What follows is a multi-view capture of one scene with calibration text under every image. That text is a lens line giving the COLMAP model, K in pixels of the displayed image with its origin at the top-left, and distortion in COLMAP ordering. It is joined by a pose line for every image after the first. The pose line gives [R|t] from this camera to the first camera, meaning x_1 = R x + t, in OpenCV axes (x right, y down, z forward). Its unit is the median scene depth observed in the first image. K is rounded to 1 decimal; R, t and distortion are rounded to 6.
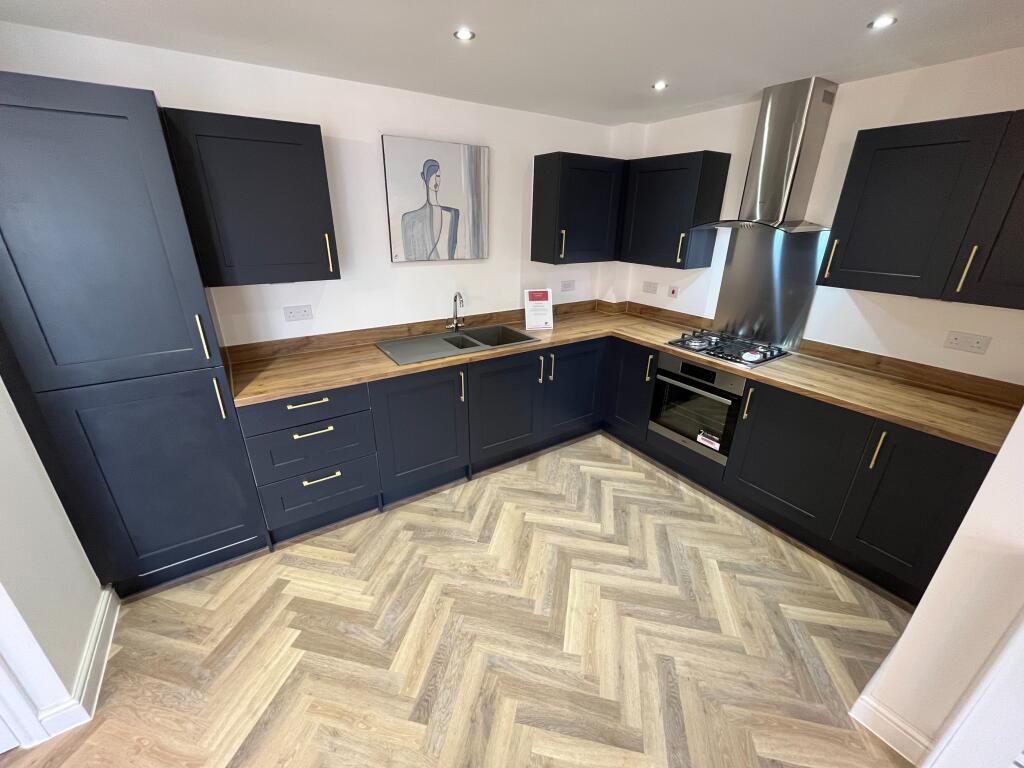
lens RADIAL K [[415.0, 0, 510.2], [0, 415.0, 385.9], [0, 0, 1]] dist [0.002795, -0.000794]
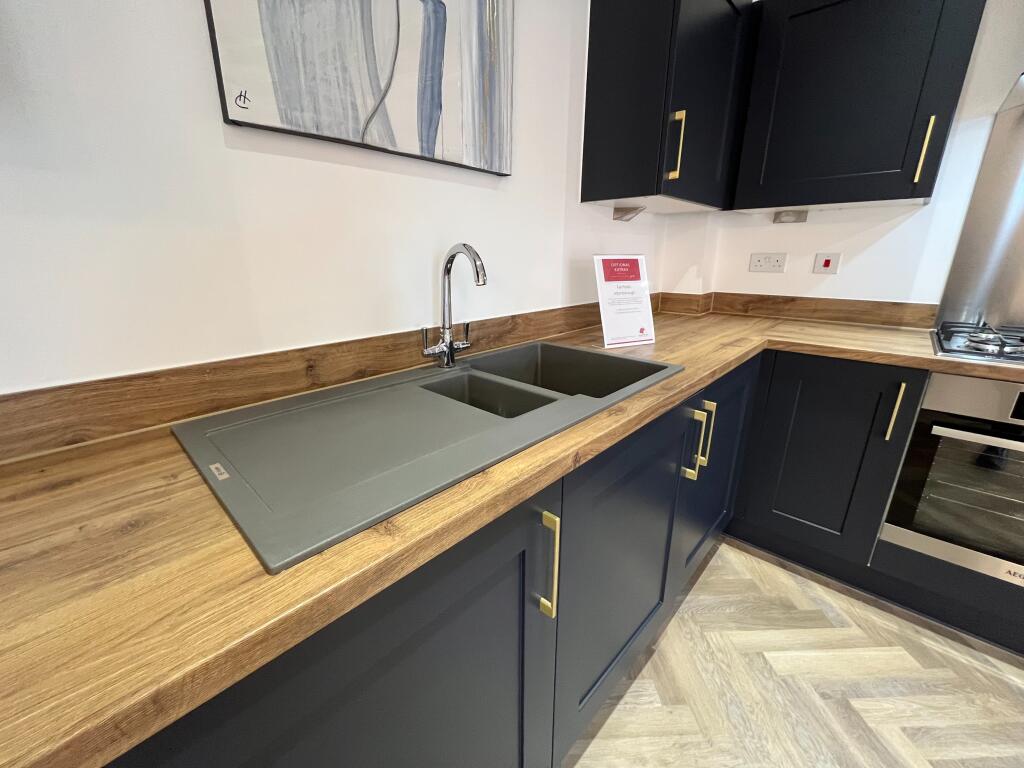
lens RADIAL K [[415.0, 0, 507.9], [0, 415.0, 387.8], [0, 0, 1]] dist [0.002795, -0.000794]
pose [[0.970990, -0.086918, 0.222764, -0.171813], [0.103678, 0.992507, -0.064659, -0.084998], [-0.215475, 0.085879, 0.972726, 0.669854]]
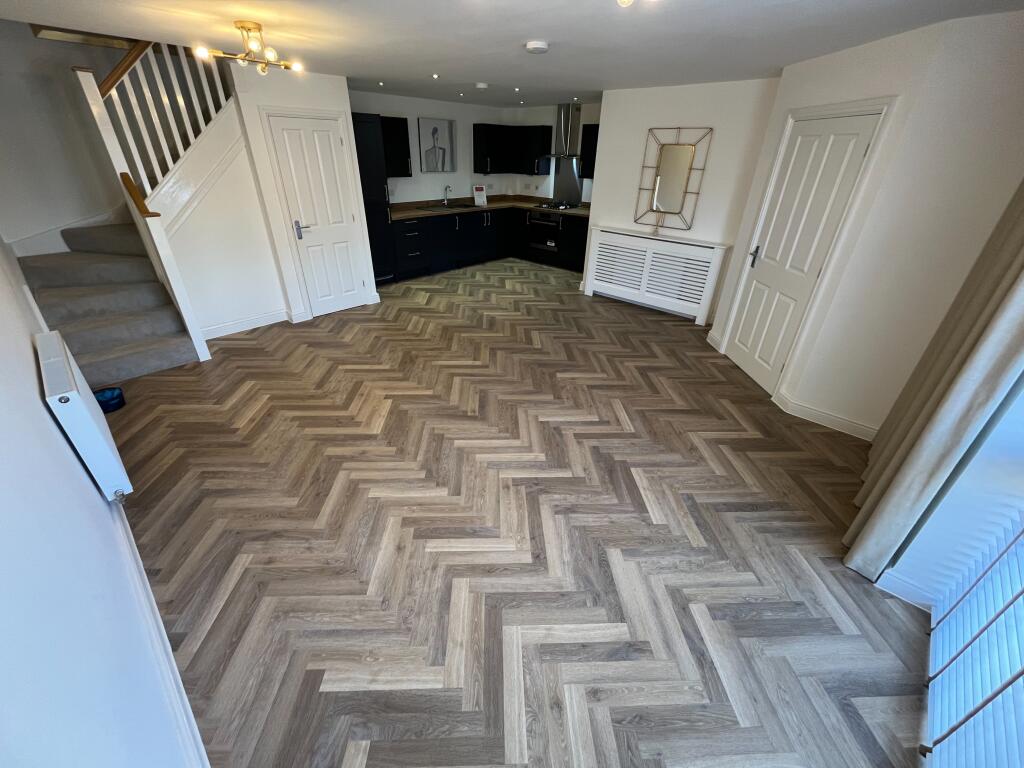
lens RADIAL K [[415.0, 0, 506.4], [0, 415.0, 383.5], [0, 0, 1]] dist [0.002795, -0.000794]
pose [[0.972306, -0.109313, 0.206572, -0.408061], [0.081613, 0.987040, 0.138173, 0.580618], [-0.218999, -0.117487, 0.968626, -1.483135]]
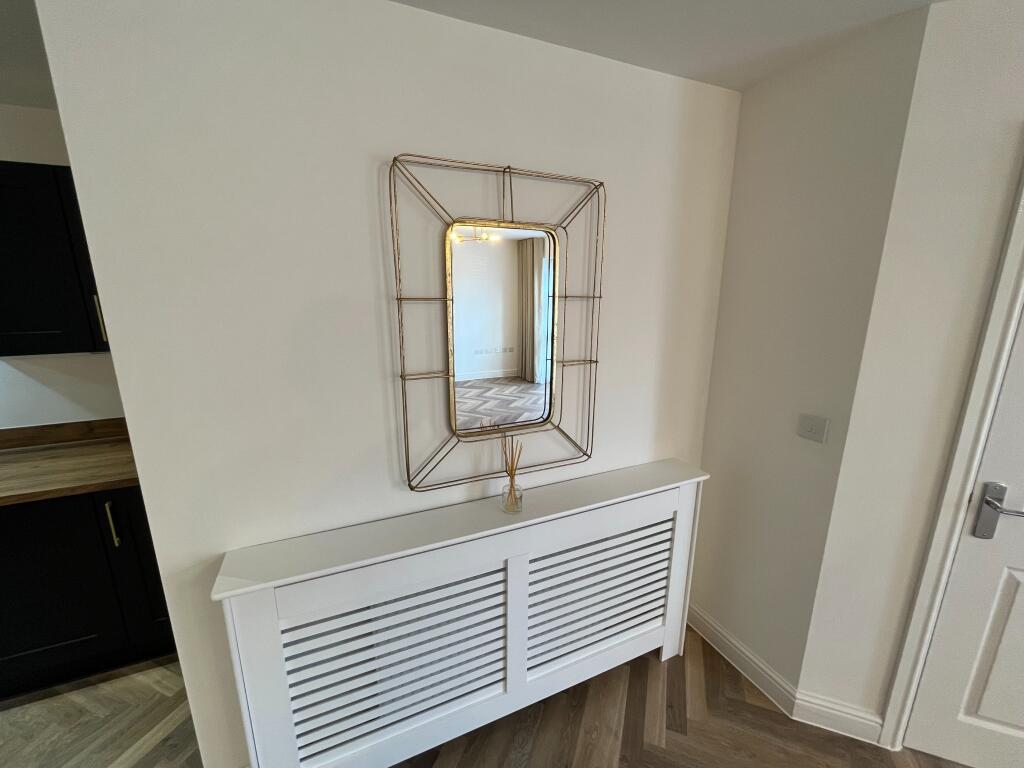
lens RADIAL K [[415.0, 0, 511.3], [0, 415.0, 388.1], [0, 0, 1]] dist [0.002795, -0.000794]
pose [[0.149309, -0.232754, 0.961006, 0.168455], [0.373414, 0.913204, 0.163160, 0.044950], [-0.915570, 0.334492, 0.223264, -0.031433]]
